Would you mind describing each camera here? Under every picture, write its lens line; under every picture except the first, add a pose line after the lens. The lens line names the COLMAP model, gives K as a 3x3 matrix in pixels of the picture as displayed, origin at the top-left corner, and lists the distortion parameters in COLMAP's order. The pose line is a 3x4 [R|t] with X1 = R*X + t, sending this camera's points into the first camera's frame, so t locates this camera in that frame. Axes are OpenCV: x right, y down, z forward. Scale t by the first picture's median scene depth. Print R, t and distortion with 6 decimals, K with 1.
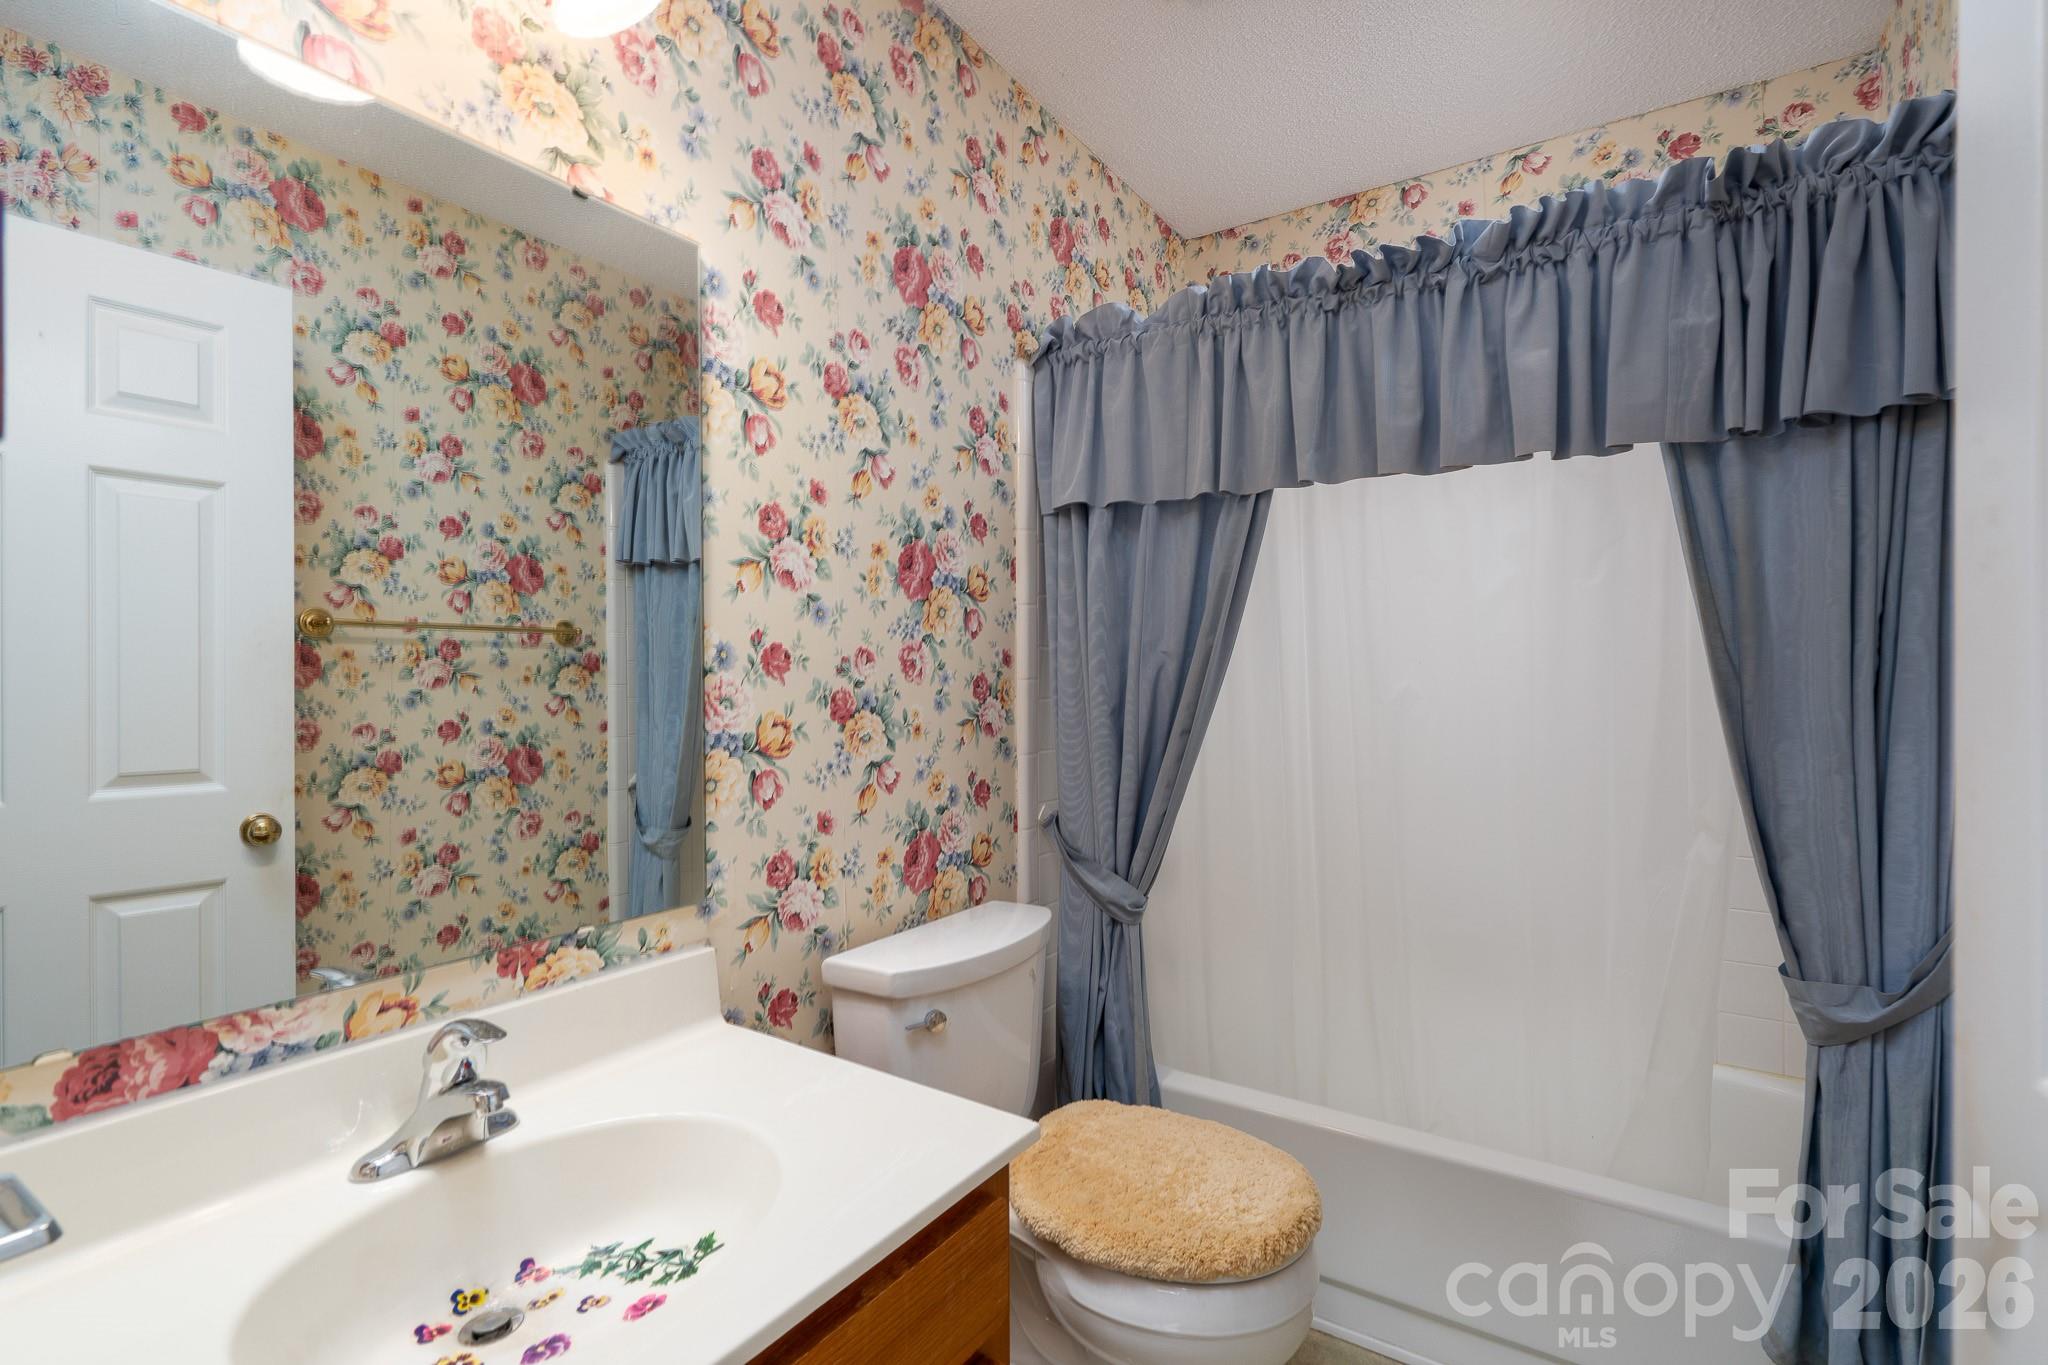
lens RADIAL K [[951.2, 0, 1020.0], [0, 951.2, 689.4], [0, 0, 1]] dist [-0.011679, 0.005828]
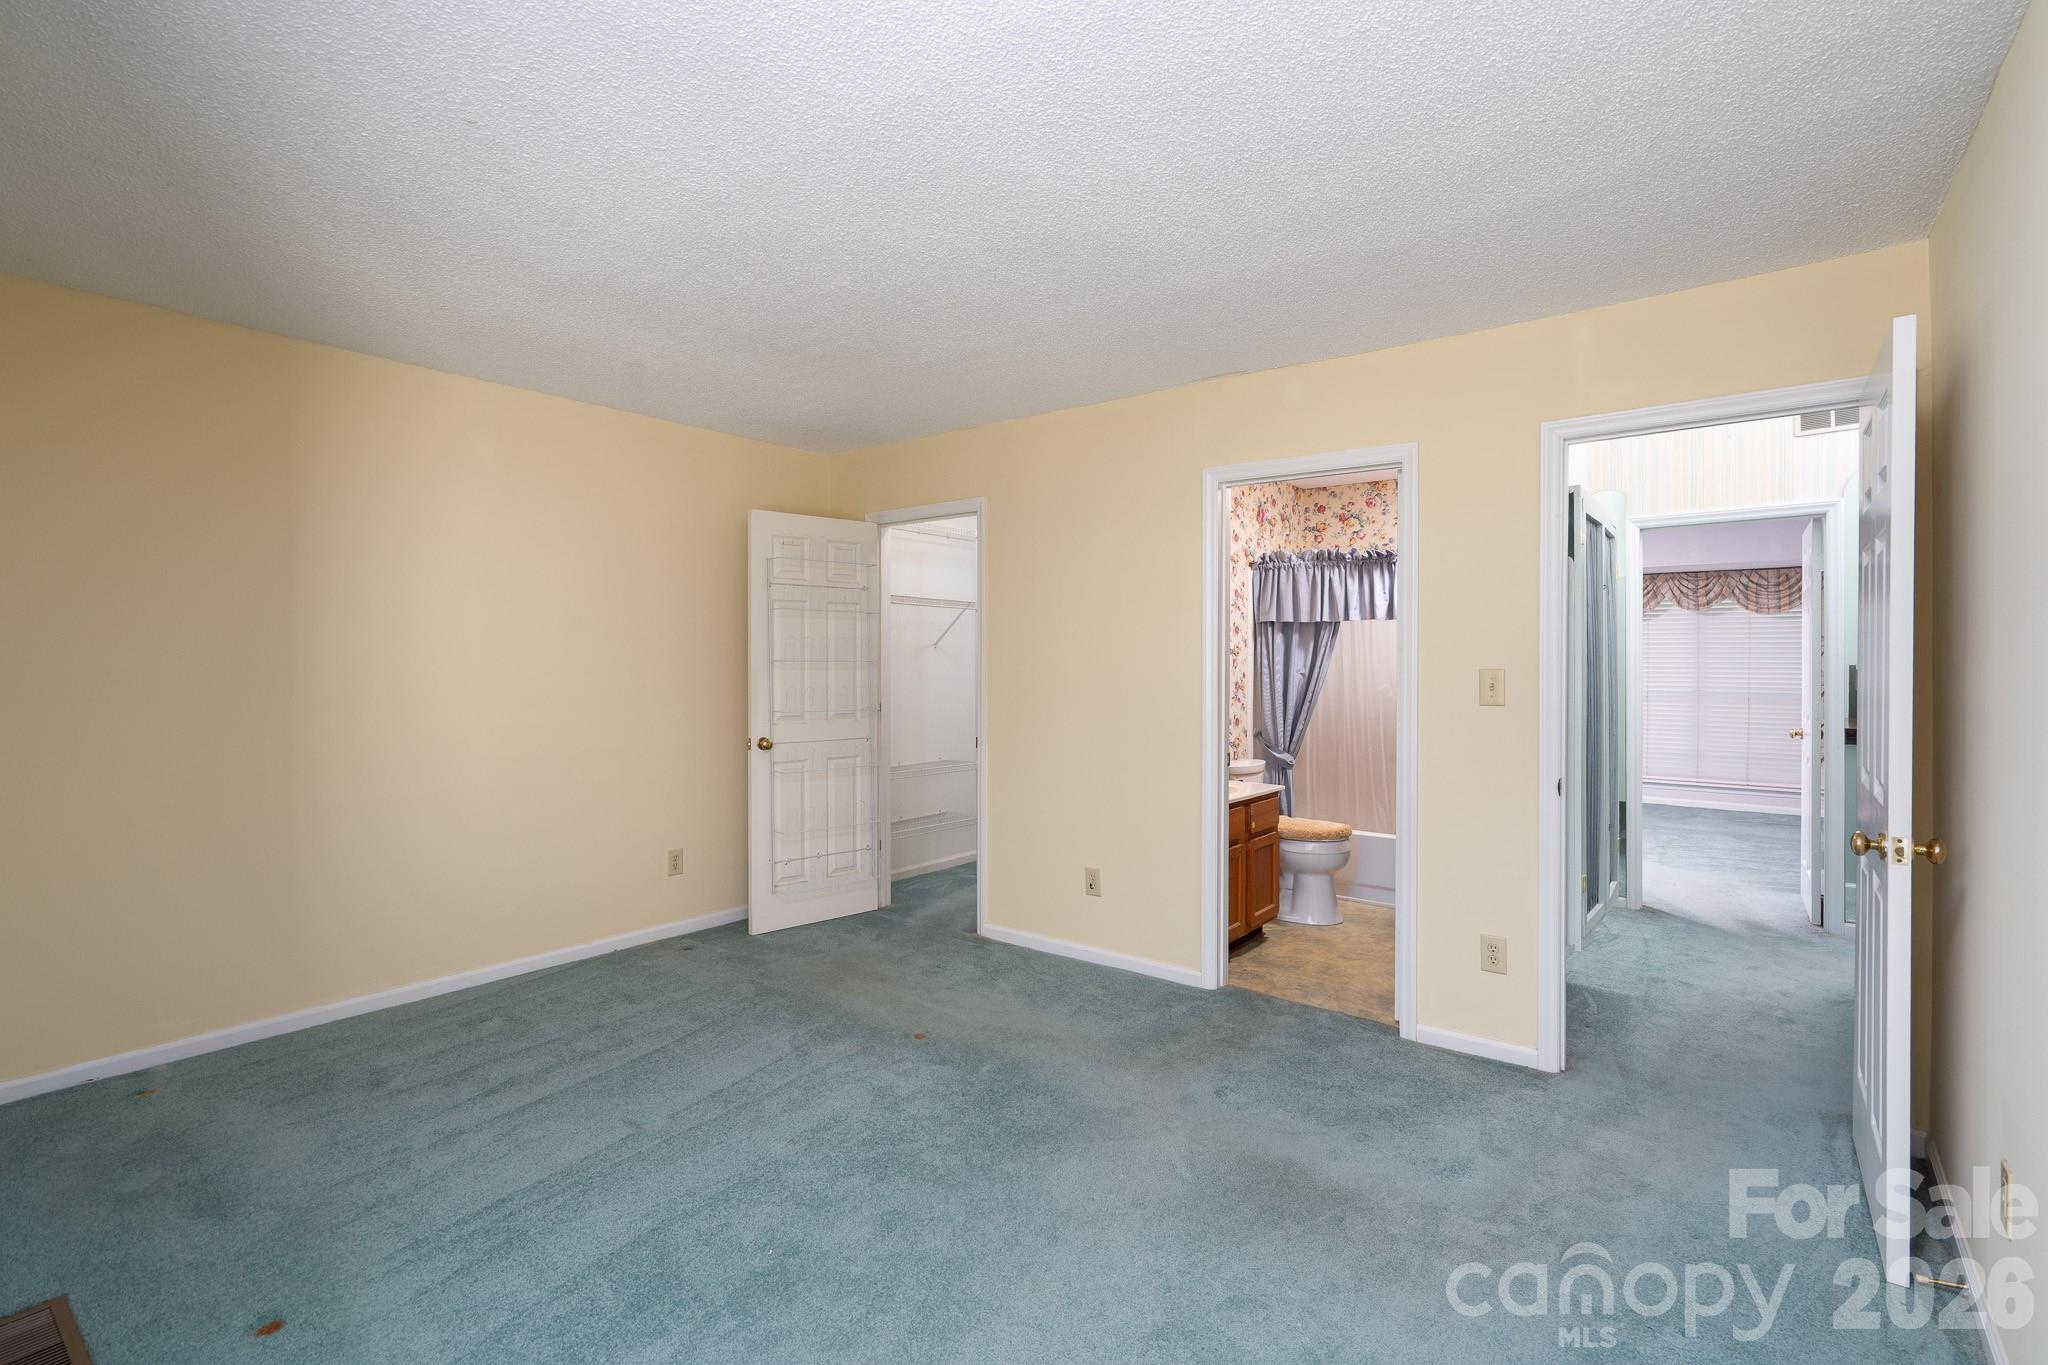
lens RADIAL K [[951.2, 0, 1032.2], [0, 951.2, 677.6], [0, 0, 1]] dist [-0.011679, 0.005828]
pose [[0.997617, 0.004242, -0.068871, -0.449017], [-0.004621, 0.999975, -0.005341, -0.008115], [0.068847, 0.005646, 0.997611, -1.857782]]
